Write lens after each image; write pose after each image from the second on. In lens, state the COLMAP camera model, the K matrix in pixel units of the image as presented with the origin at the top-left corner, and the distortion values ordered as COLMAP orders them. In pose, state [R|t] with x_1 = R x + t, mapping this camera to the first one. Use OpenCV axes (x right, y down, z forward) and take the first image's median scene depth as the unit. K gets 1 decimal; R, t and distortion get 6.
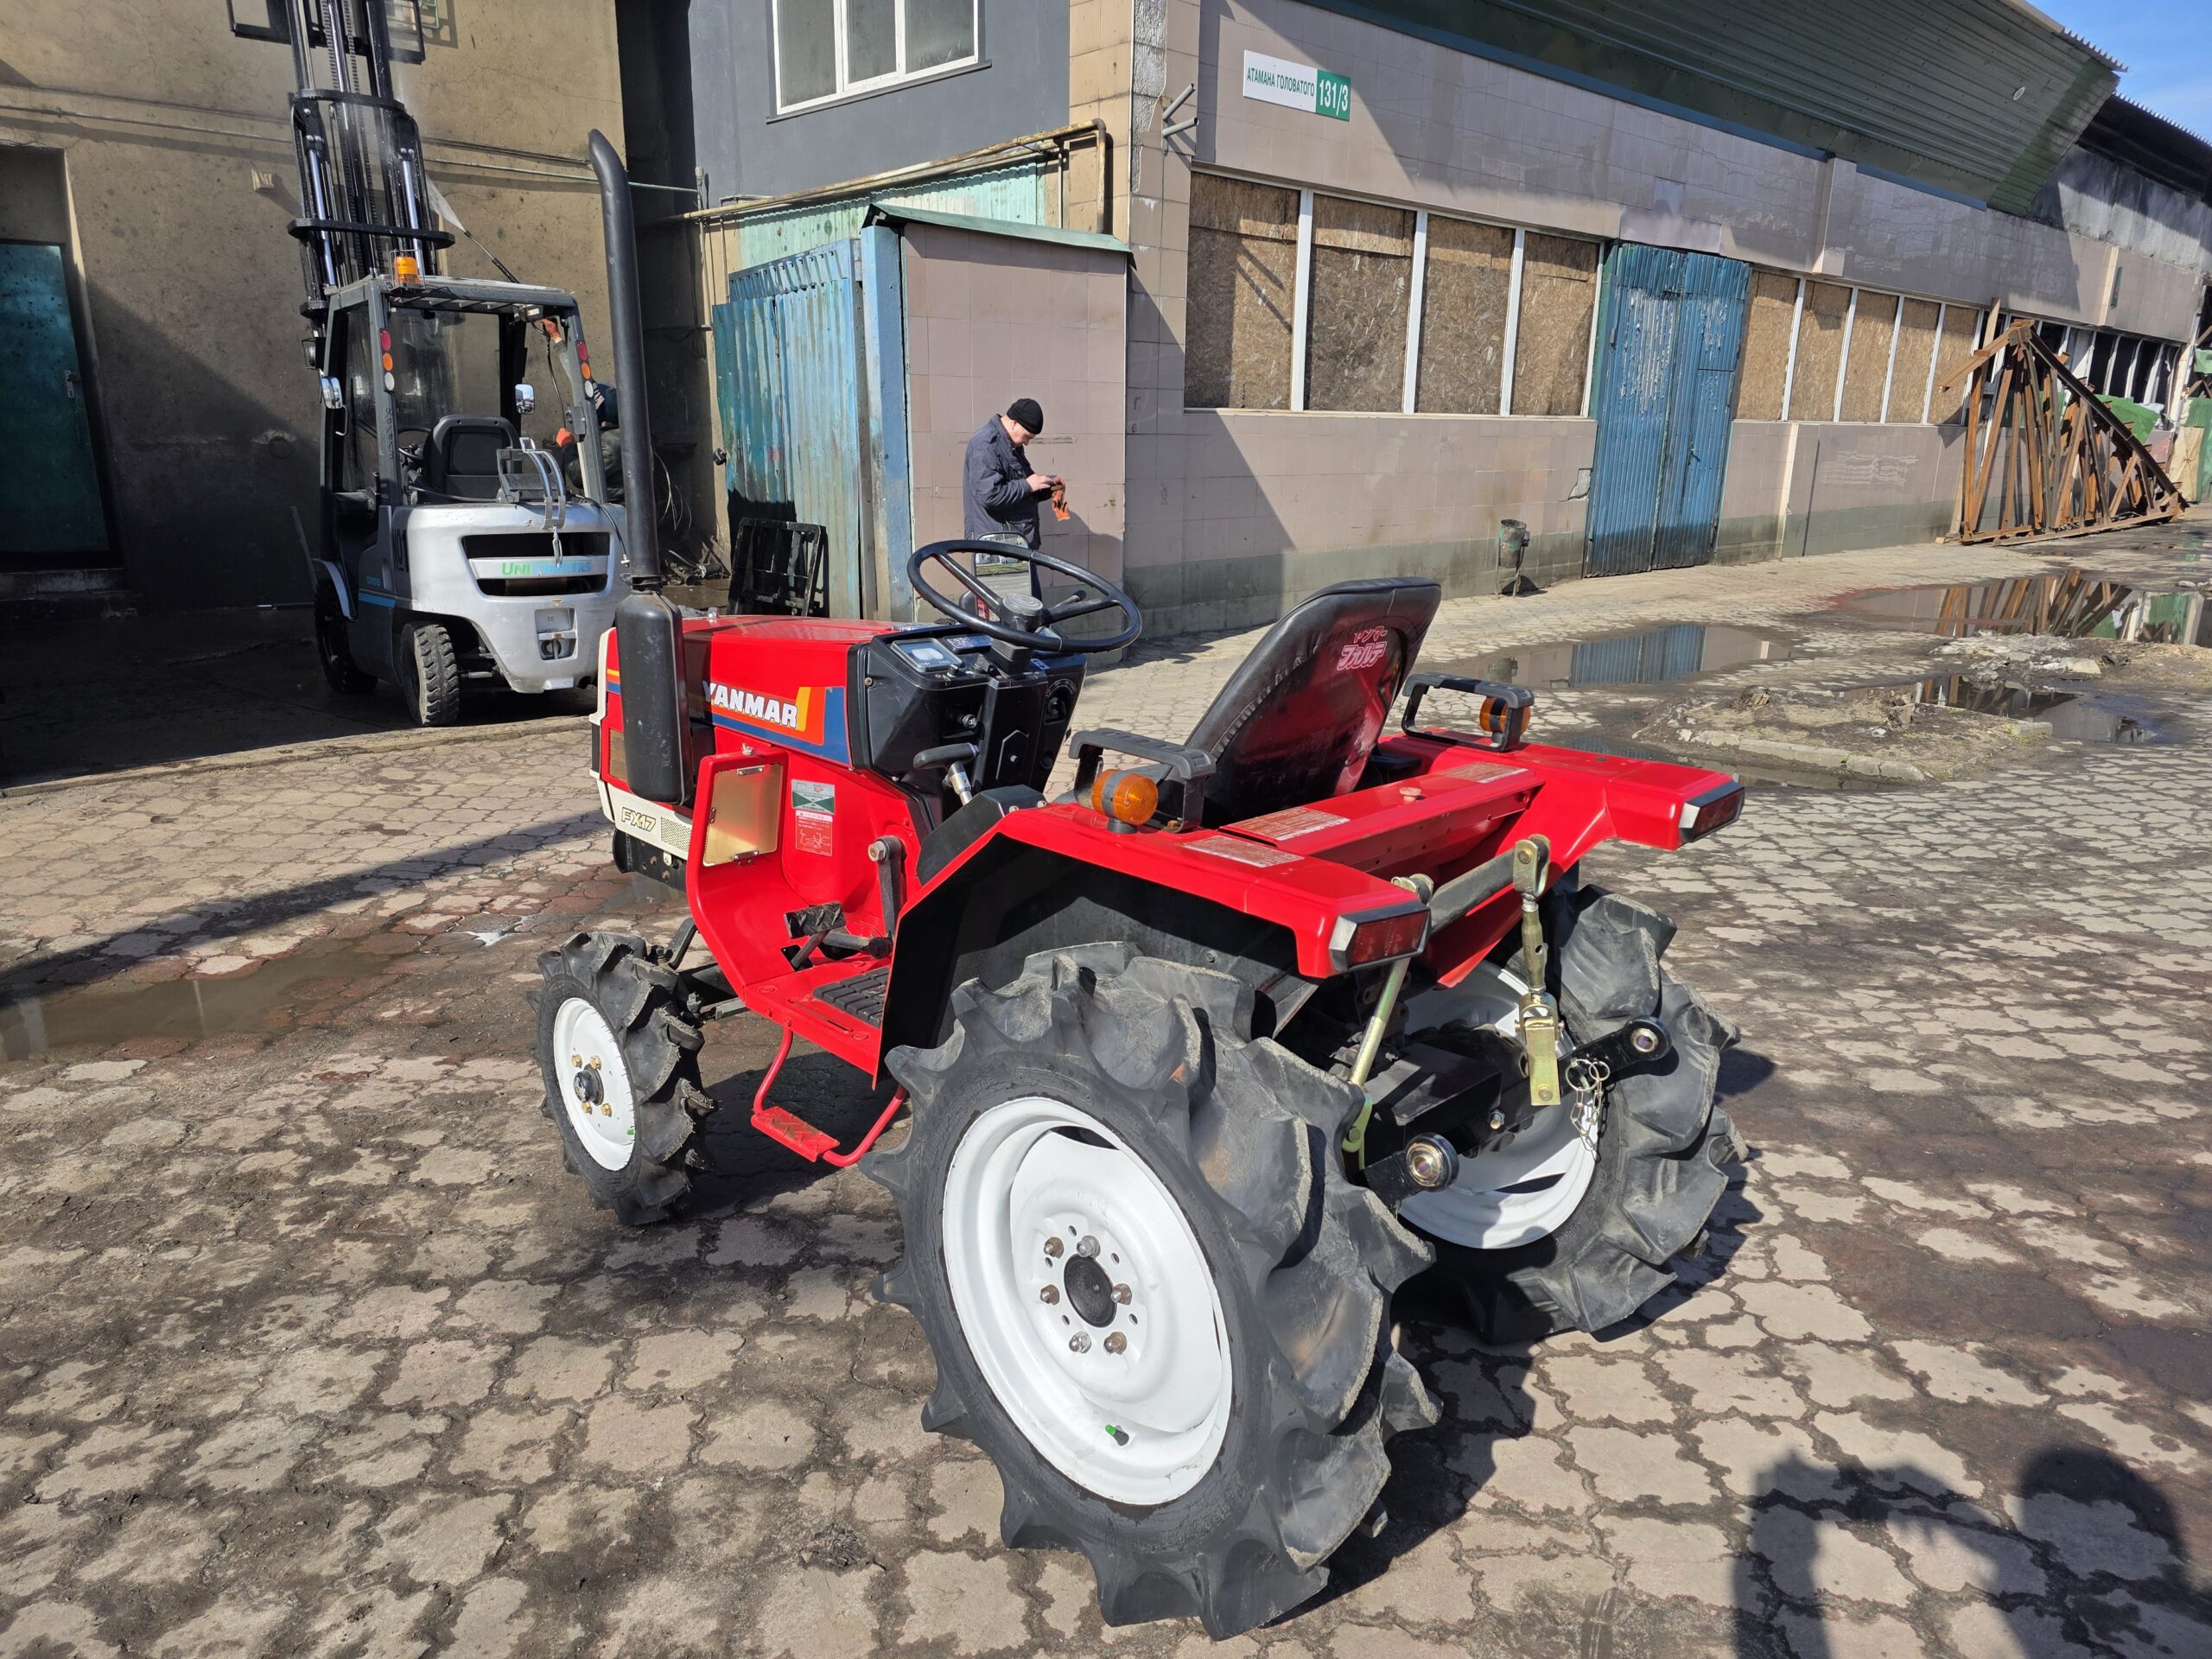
lens RADIAL K [[1474.1, 0, 1095.5], [0, 1474.1, 844.6], [0, 0, 1]] dist [0.051906, -0.047287]
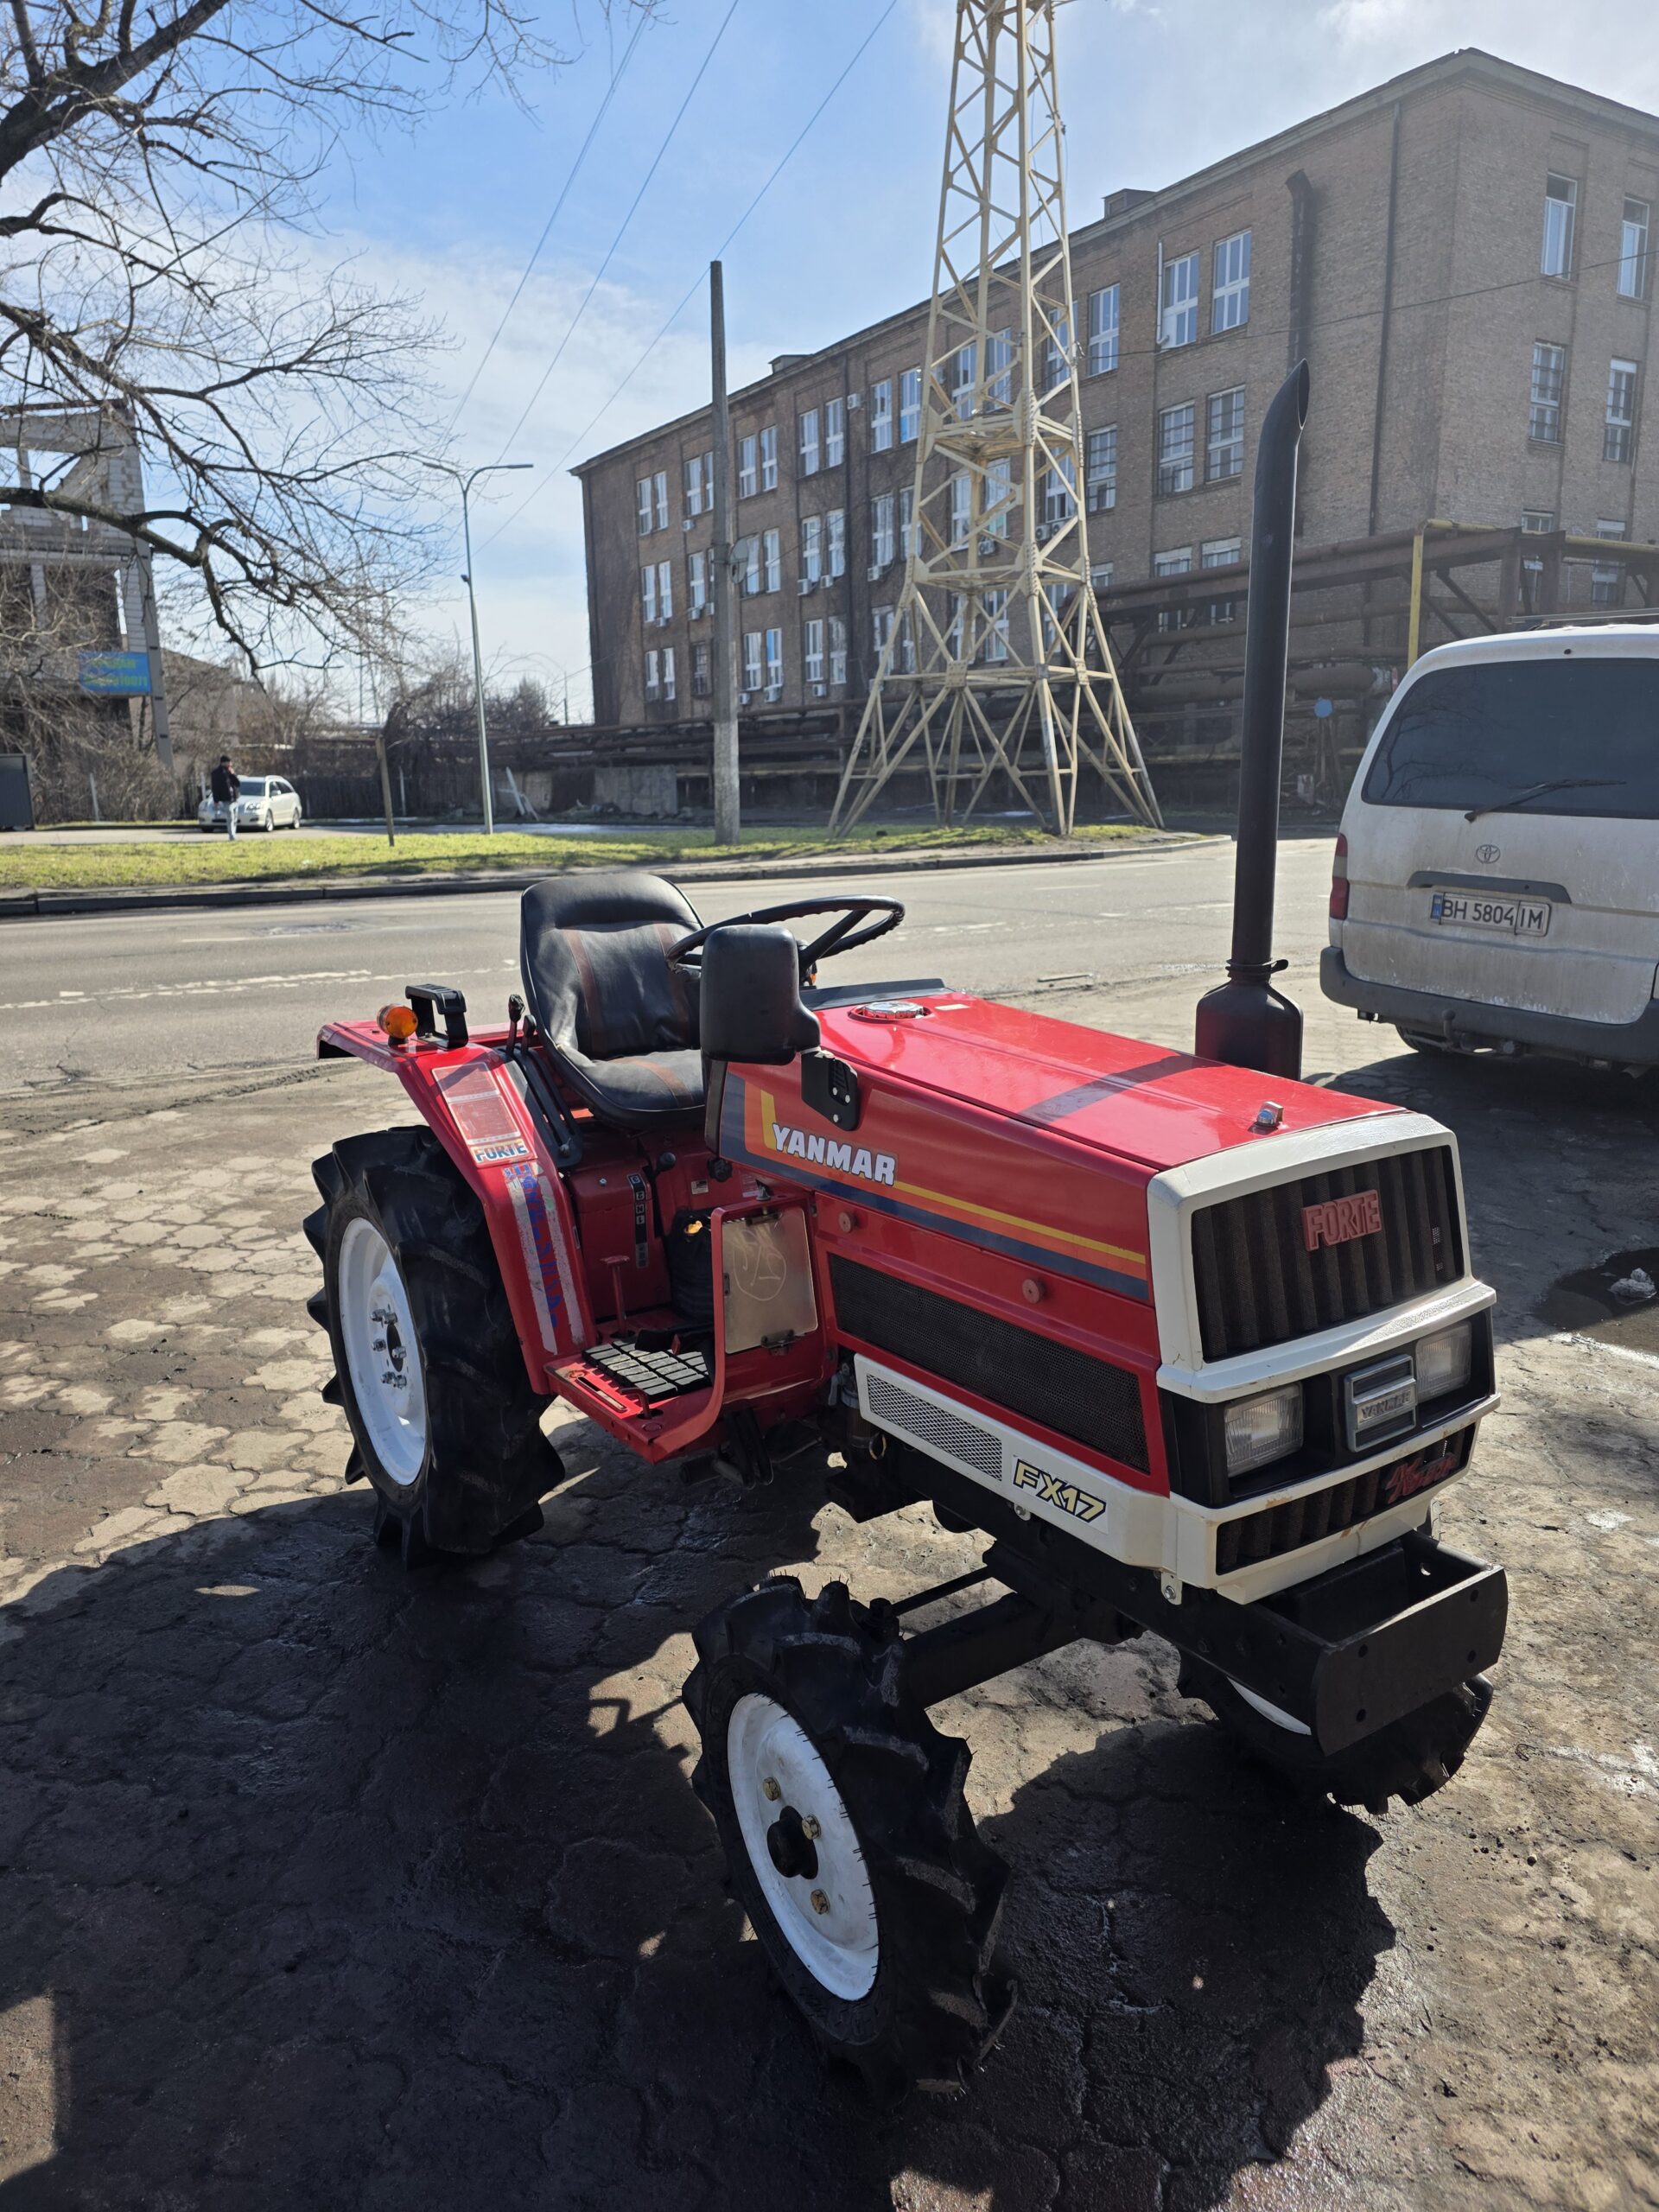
lens RADIAL K [[1474.1, 0, 799.4], [0, 1474.1, 1109.8], [0, 0, 1]] dist [0.051906, -0.047287]
pose [[-0.977539, -0.035490, 0.207743, -0.158953], [0.066507, 0.883406, 0.463866, -0.315188], [-0.199984, 0.467263, -0.861204, 1.143850]]
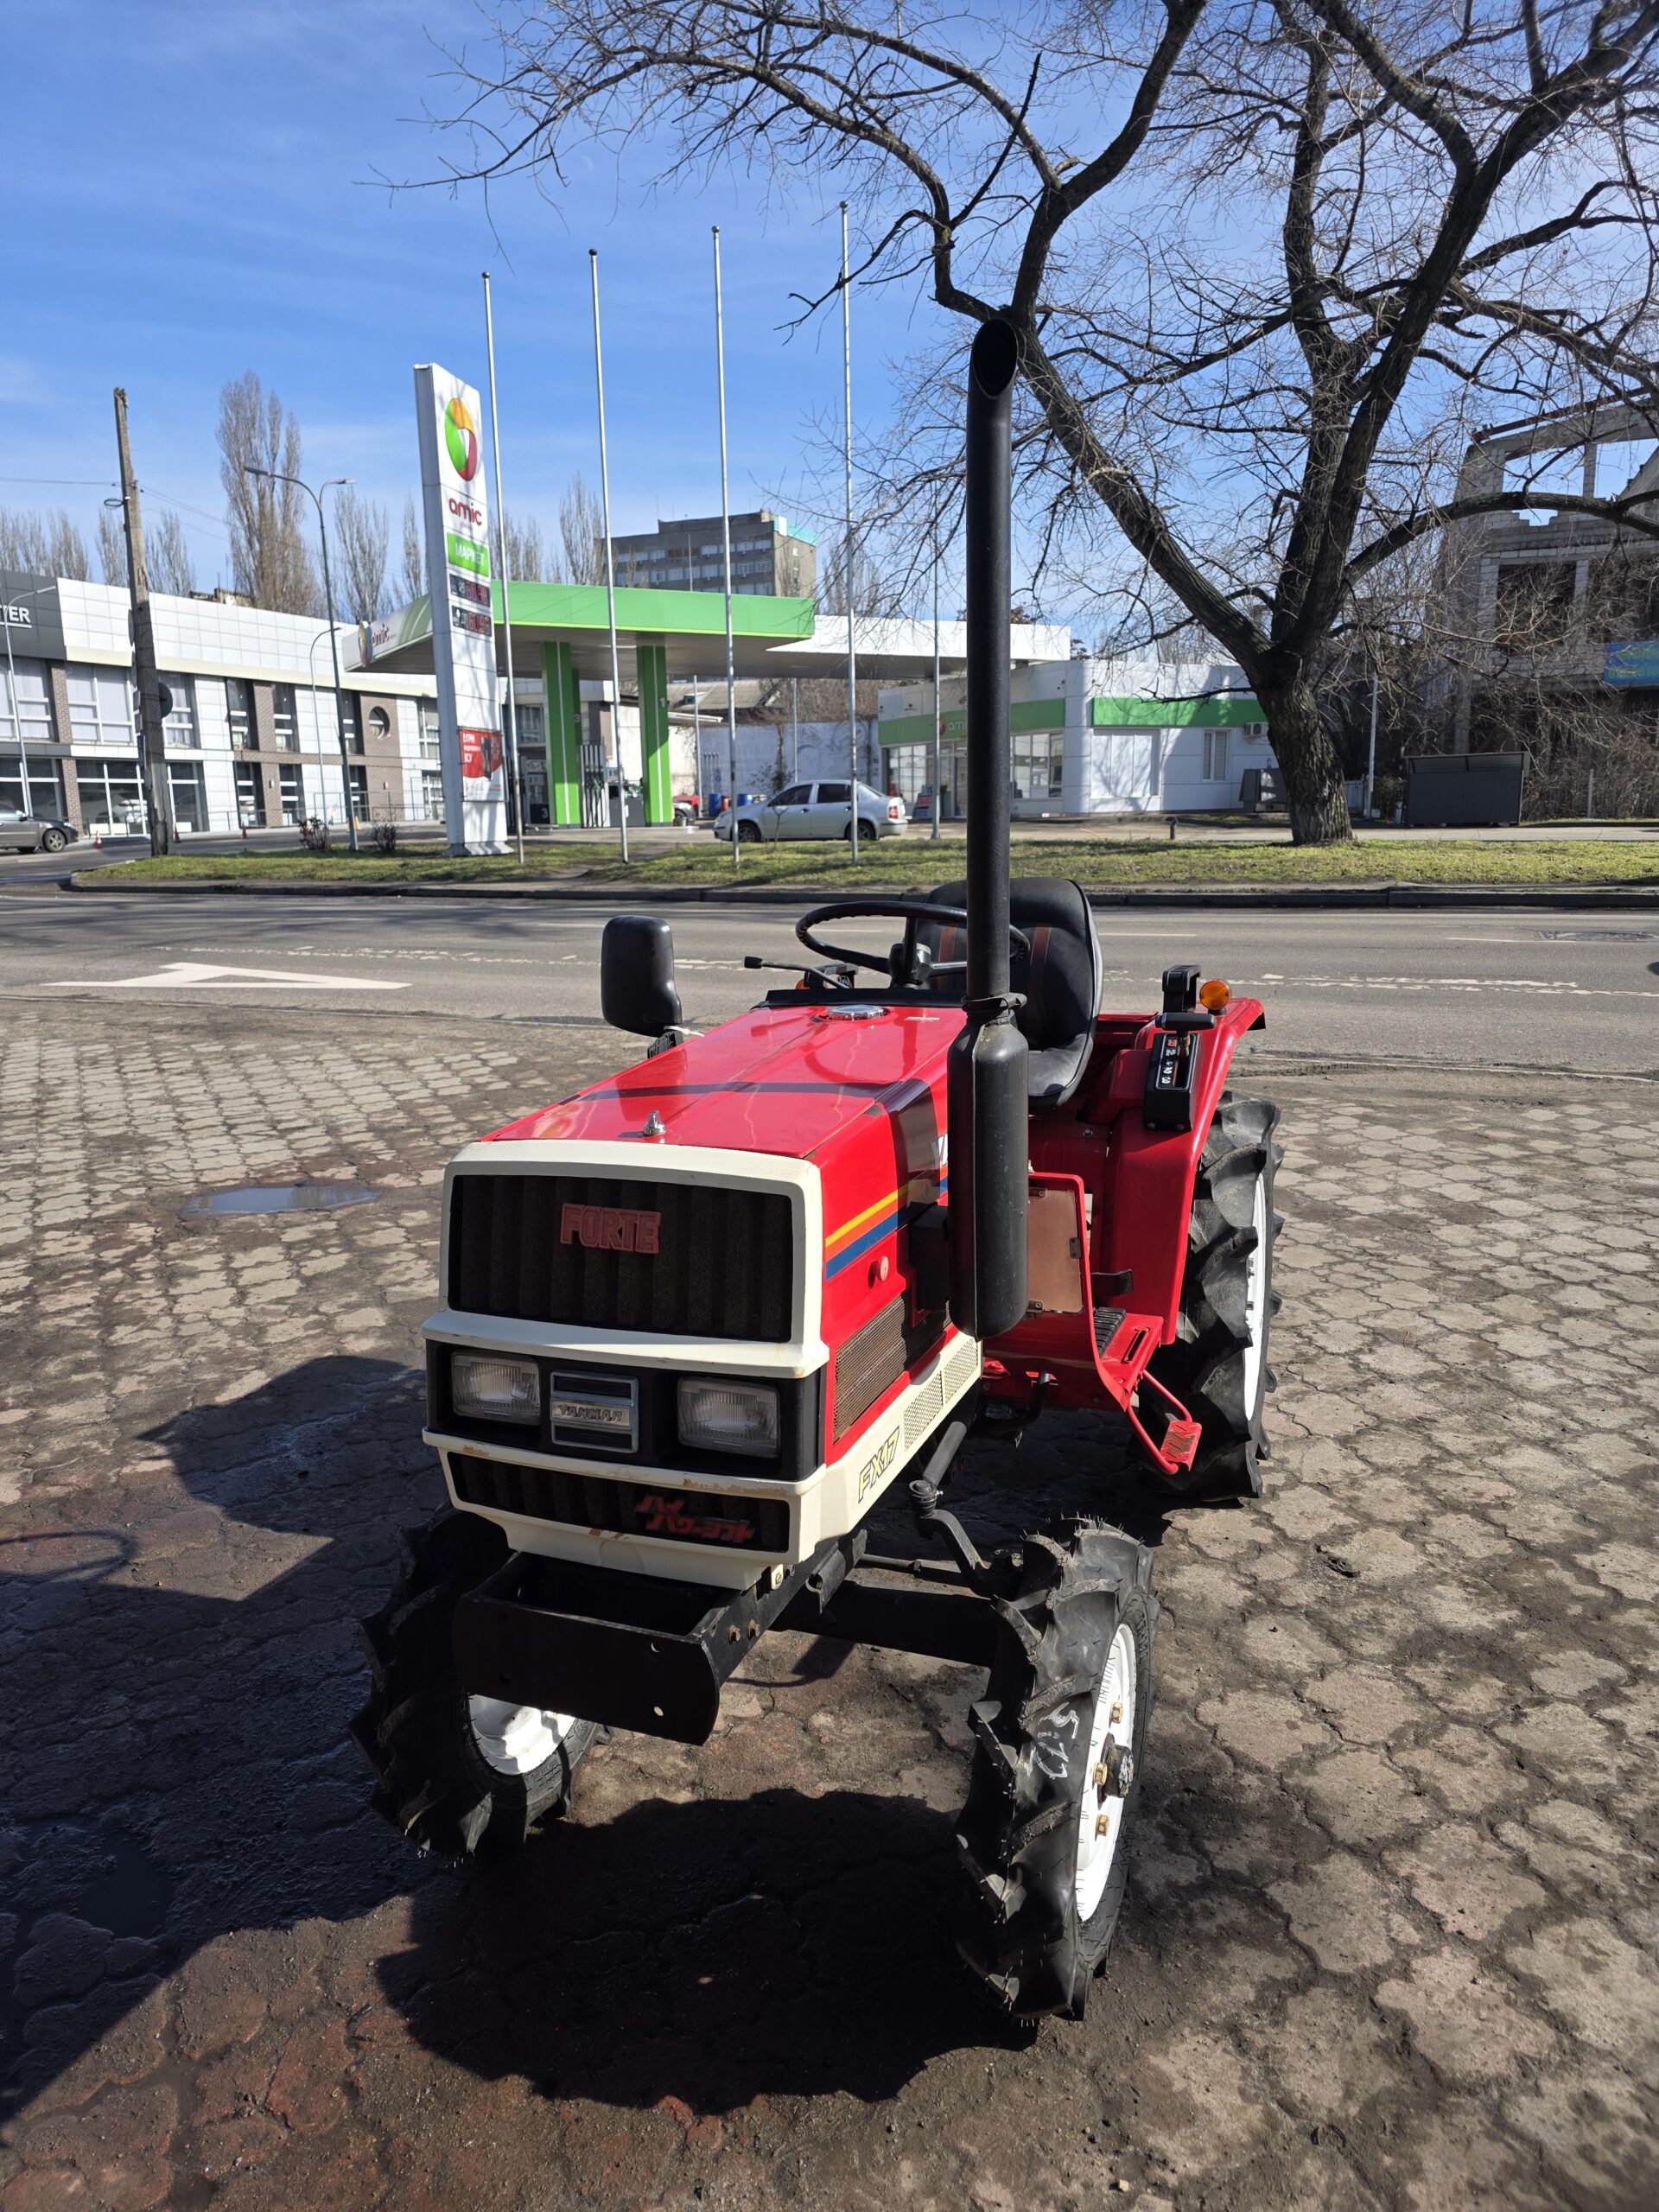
lens RADIAL K [[1474.1, 0, 803.5], [0, 1474.1, 1120.6], [0, 0, 1]] dist [0.051906, -0.047287]
pose [[-0.393550, -0.189941, 0.899467, -0.580962], [0.260406, 0.915315, 0.307225, -0.235424], [-0.881650, 0.355135, -0.310761, 0.866046]]
